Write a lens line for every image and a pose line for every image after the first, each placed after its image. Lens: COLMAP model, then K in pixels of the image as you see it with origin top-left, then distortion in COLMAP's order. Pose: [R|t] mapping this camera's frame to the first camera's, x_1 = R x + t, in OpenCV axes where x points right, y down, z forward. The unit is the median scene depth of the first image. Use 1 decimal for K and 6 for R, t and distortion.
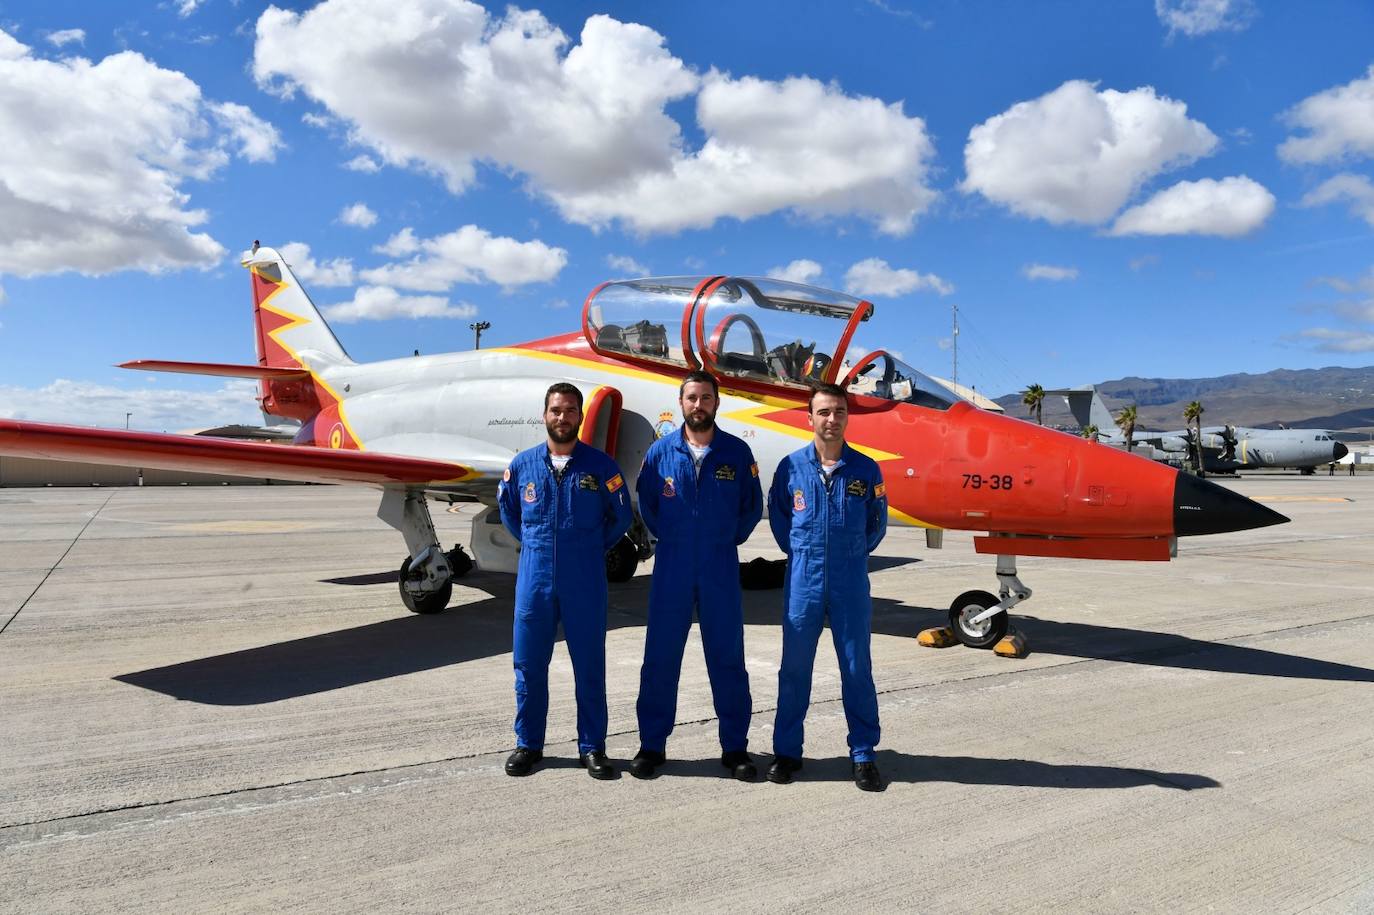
lens RADIAL K [[935.4, 0, 687.0], [0, 935.4, 457.5], [0, 0, 1]] dist [-0.009039, -0.006645]
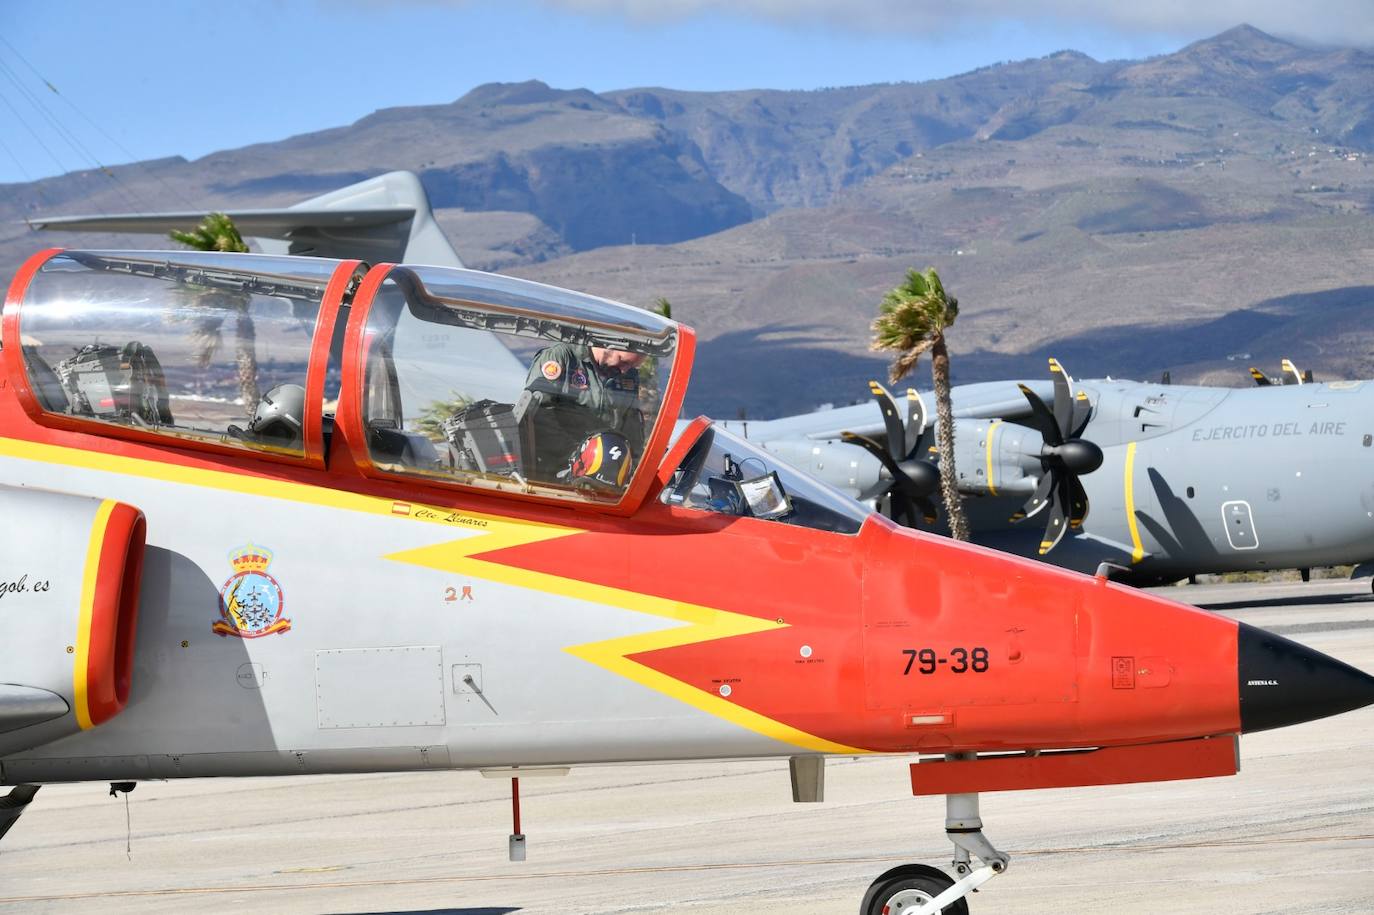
lens RADIAL K [[6139.1, 0, 687.0], [0, 6139.1, 457.5], [0, 0, 1]] dist [-0.108019, 0.479854]
pose [[0.888471, -0.040795, 0.457115, -1.257943], [0.052090, 0.998569, -0.012129, -0.049888], [-0.455966, 0.034587, 0.889325, -1.862711]]
